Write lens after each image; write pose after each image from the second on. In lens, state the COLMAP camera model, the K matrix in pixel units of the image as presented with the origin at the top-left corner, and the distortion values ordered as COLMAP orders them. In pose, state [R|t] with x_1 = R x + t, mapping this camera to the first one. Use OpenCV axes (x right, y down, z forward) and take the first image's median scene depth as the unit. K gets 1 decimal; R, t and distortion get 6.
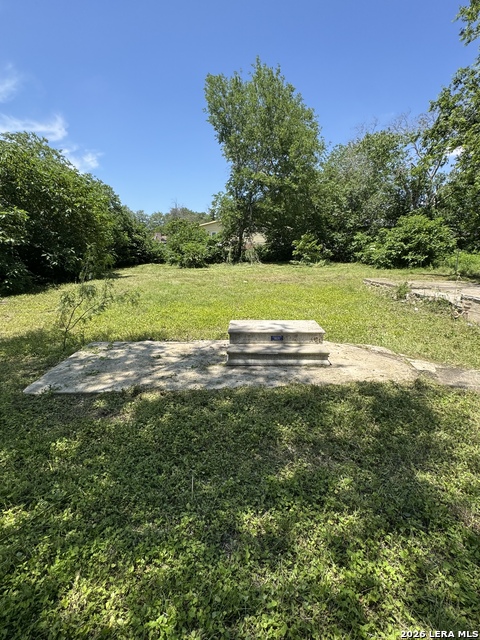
lens RADIAL K [[319.1, 0, 244.0], [0, 319.1, 320.0], [0, 0, 1]] dist [-0.000137, -0.000290]
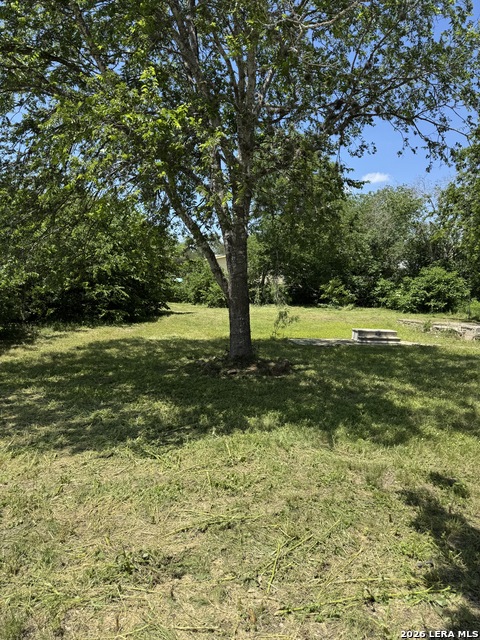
lens RADIAL K [[438.3, 0, 234.4], [0, 438.3, 316.3], [0, 0, 1]] dist [0.009853, -0.001241]
pose [[0.998568, 0.028598, 0.045222, -0.224012], [-0.021362, 0.987984, -0.153070, 0.090572], [-0.049056, 0.151884, 0.987180, -0.445896]]
